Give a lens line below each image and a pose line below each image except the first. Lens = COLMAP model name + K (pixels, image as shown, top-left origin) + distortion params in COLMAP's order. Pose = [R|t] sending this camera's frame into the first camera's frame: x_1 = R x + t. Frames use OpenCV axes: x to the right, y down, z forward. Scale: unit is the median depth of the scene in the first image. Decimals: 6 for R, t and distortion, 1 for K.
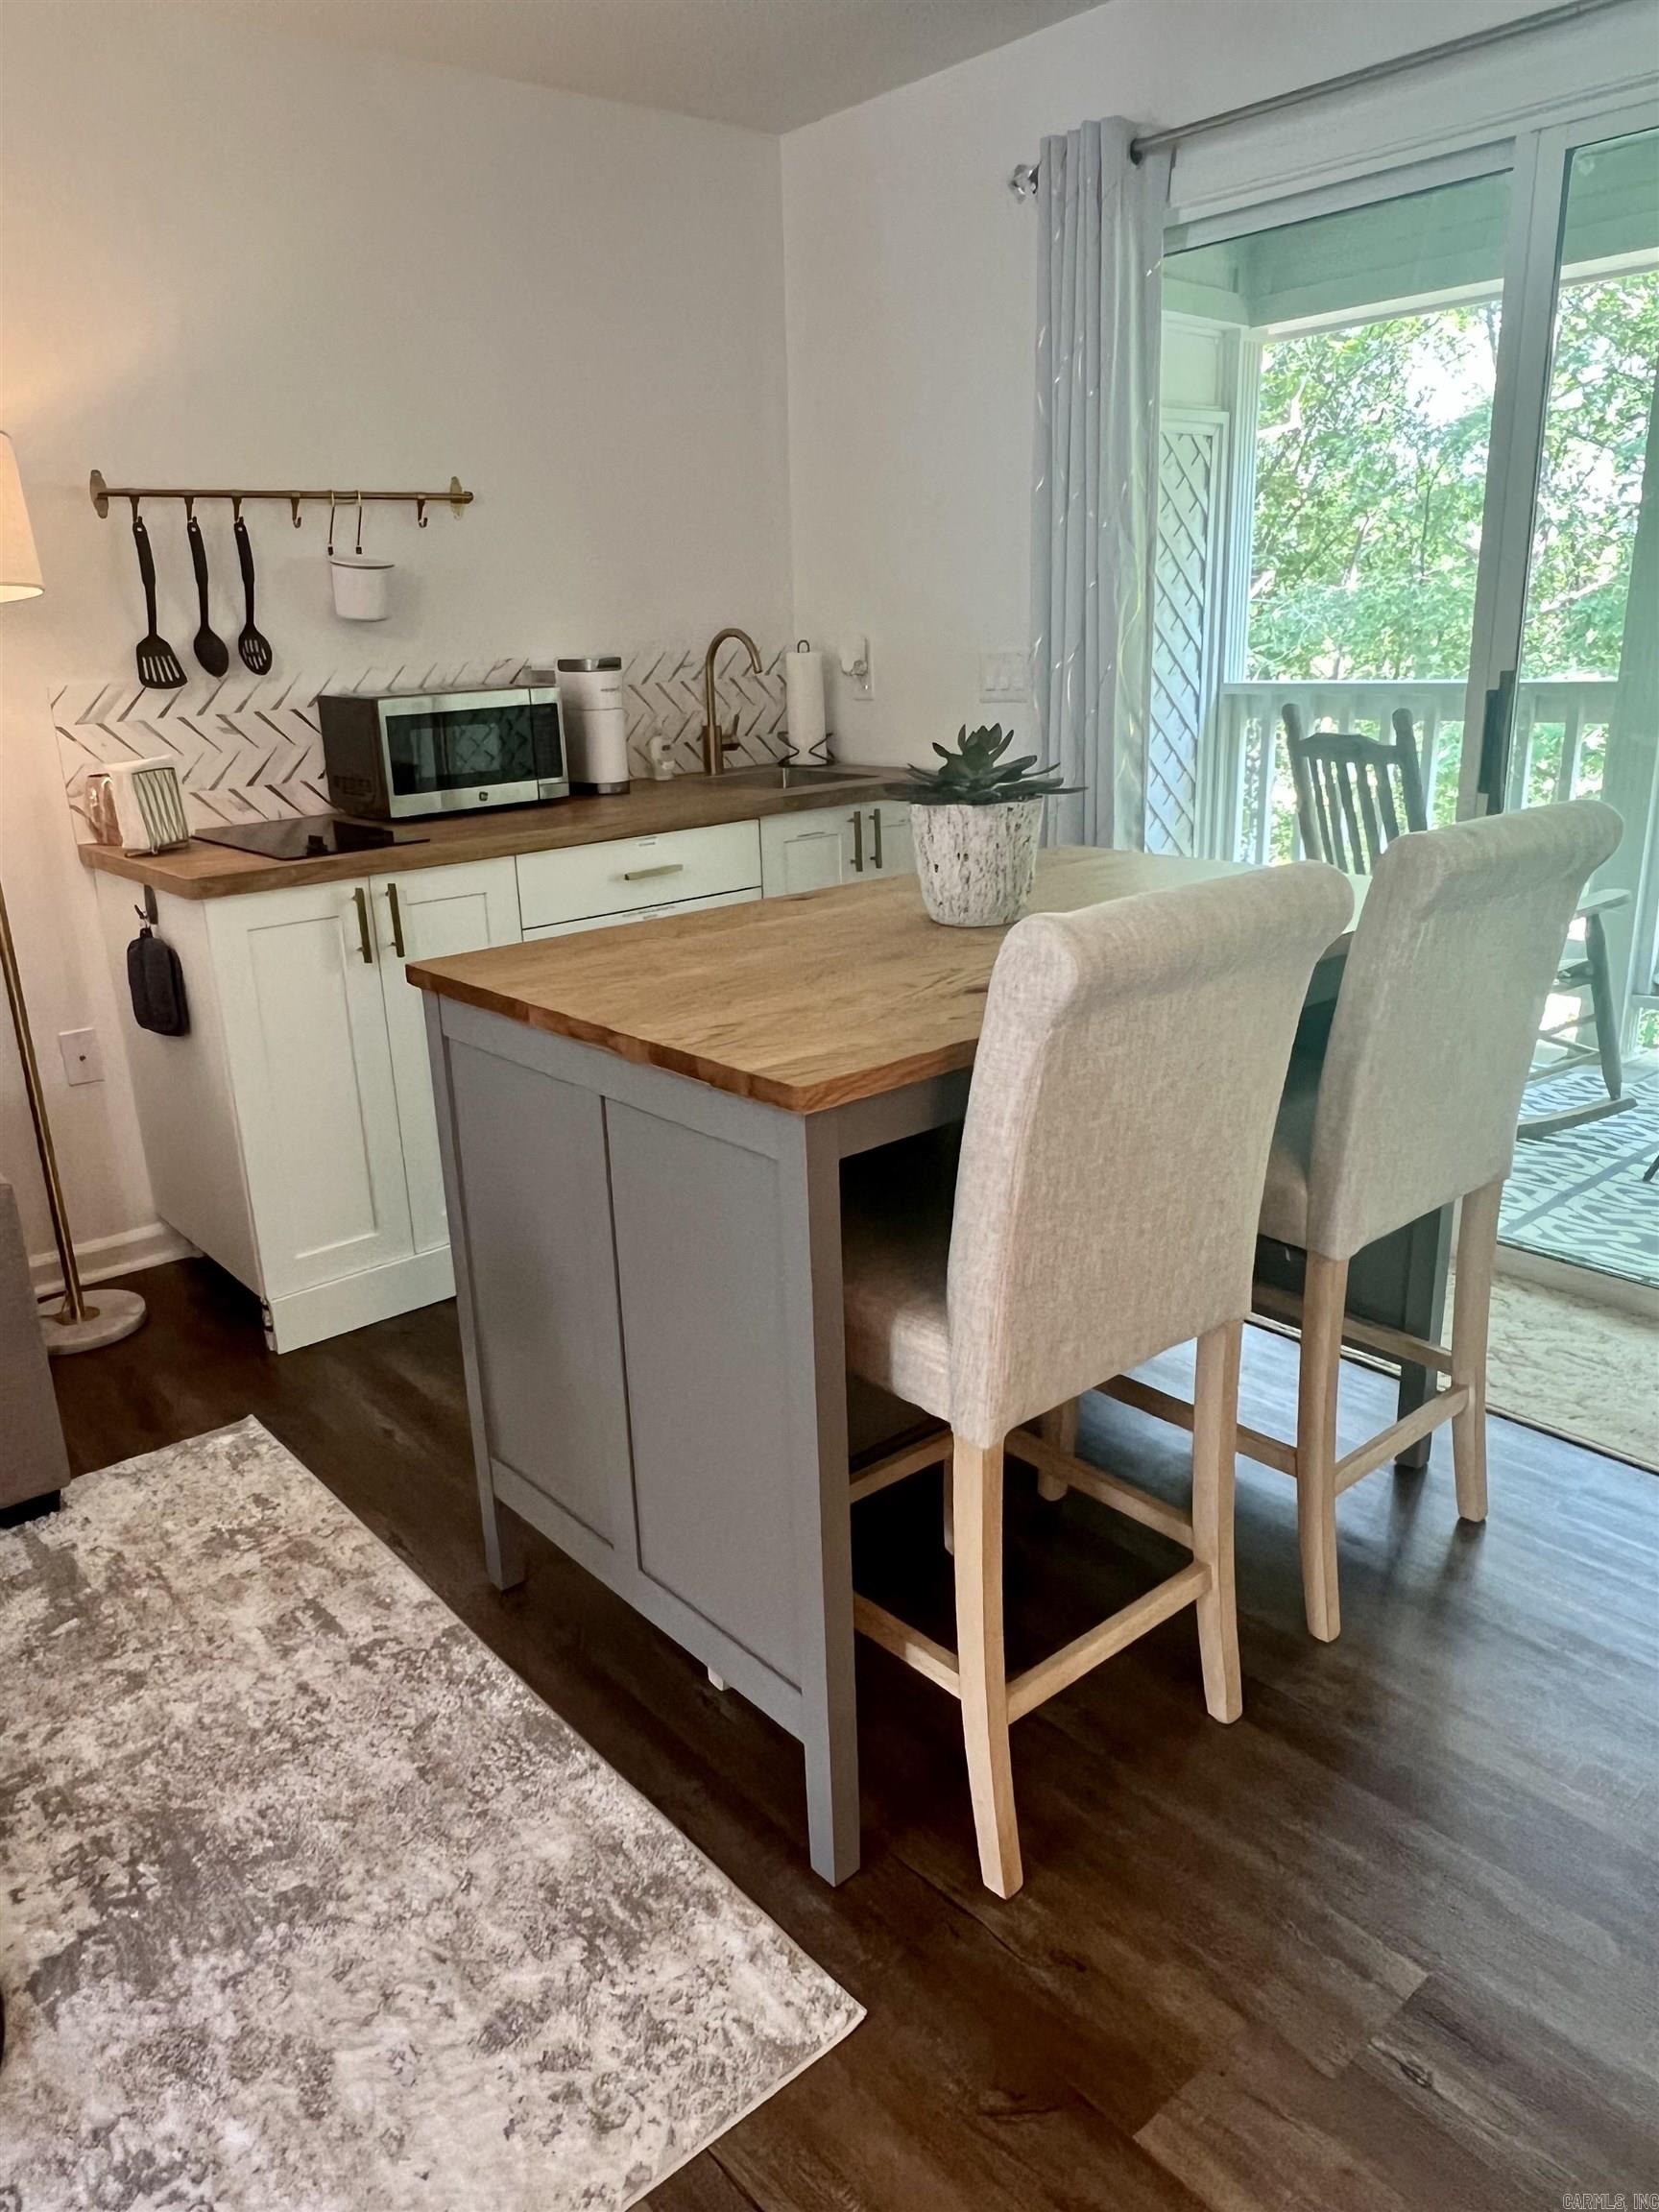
lens RADIAL K [[1524.3, 0, 778.8], [0, 1524.3, 1086.2], [0, 0, 1]] dist [-0.001203, 0.003493]
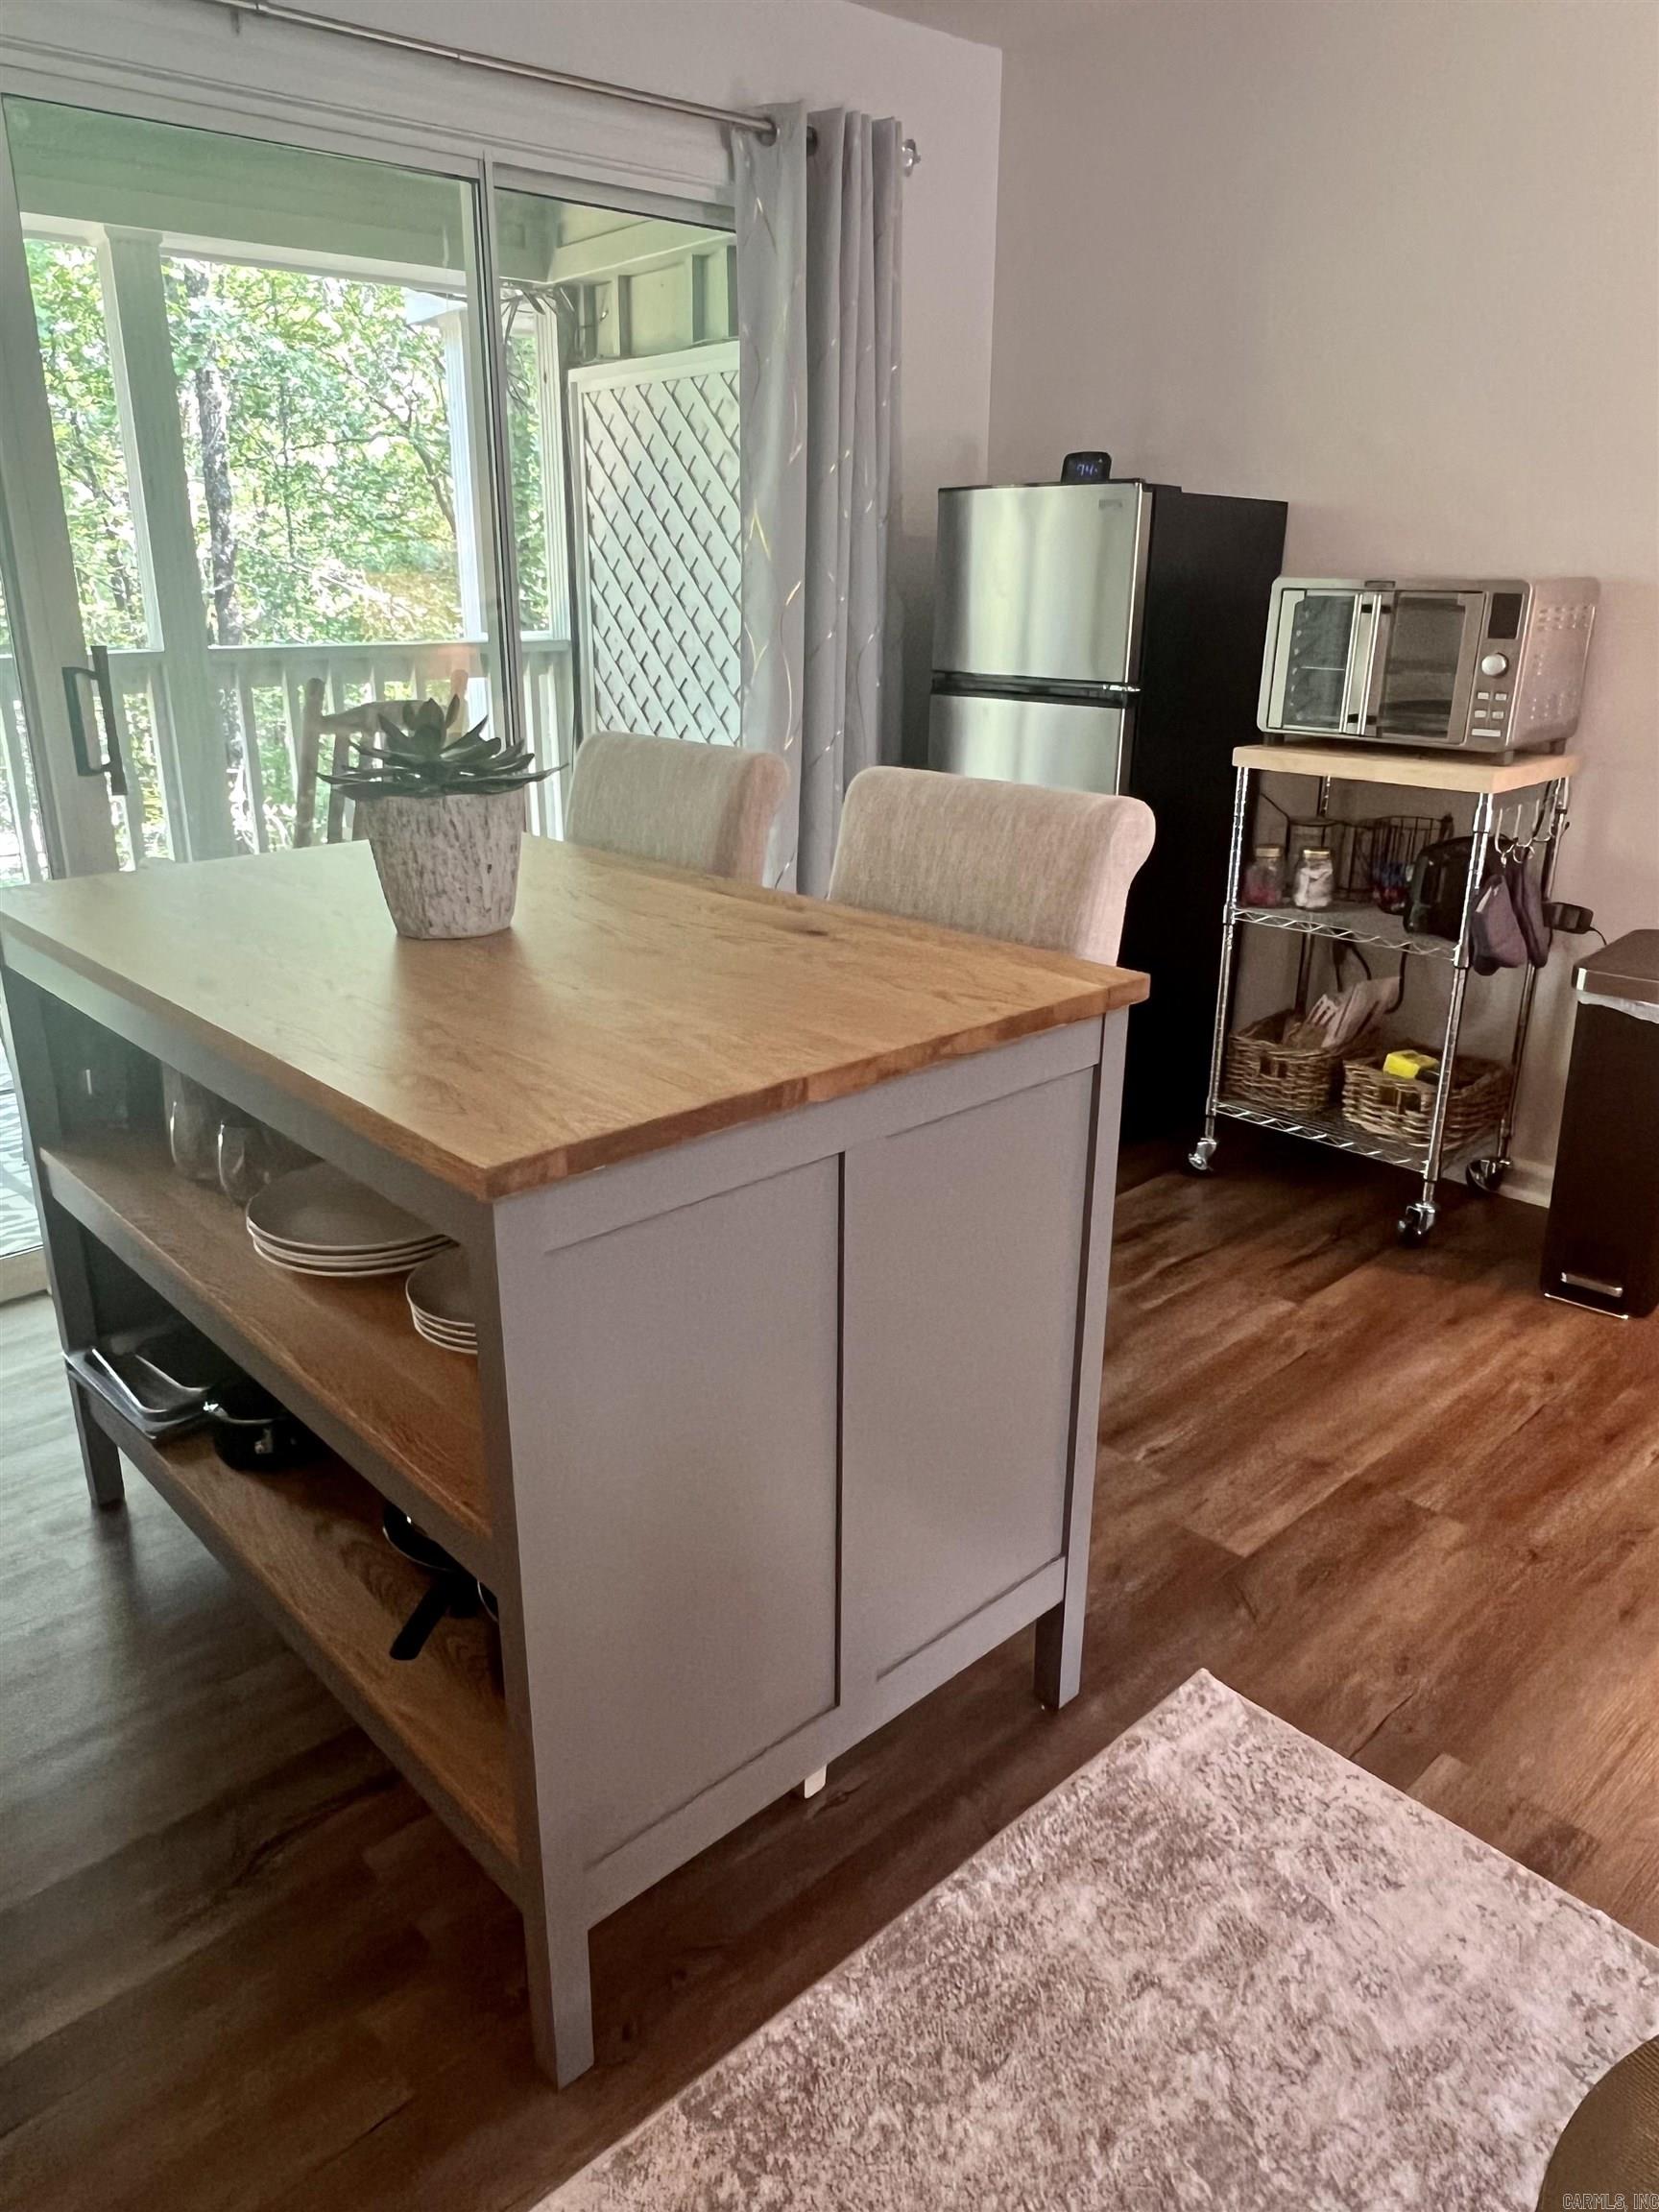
lens RADIAL K [[1524.3, 0, 824.9], [0, 1524.3, 1106.3], [0, 0, 1]] dist [-0.001203, 0.003493]
pose [[-0.057167, -0.302503, 0.951432, -0.664591], [0.294217, 0.905564, 0.305598, -0.201662], [-0.954027, 0.297398, 0.037234, 0.743393]]
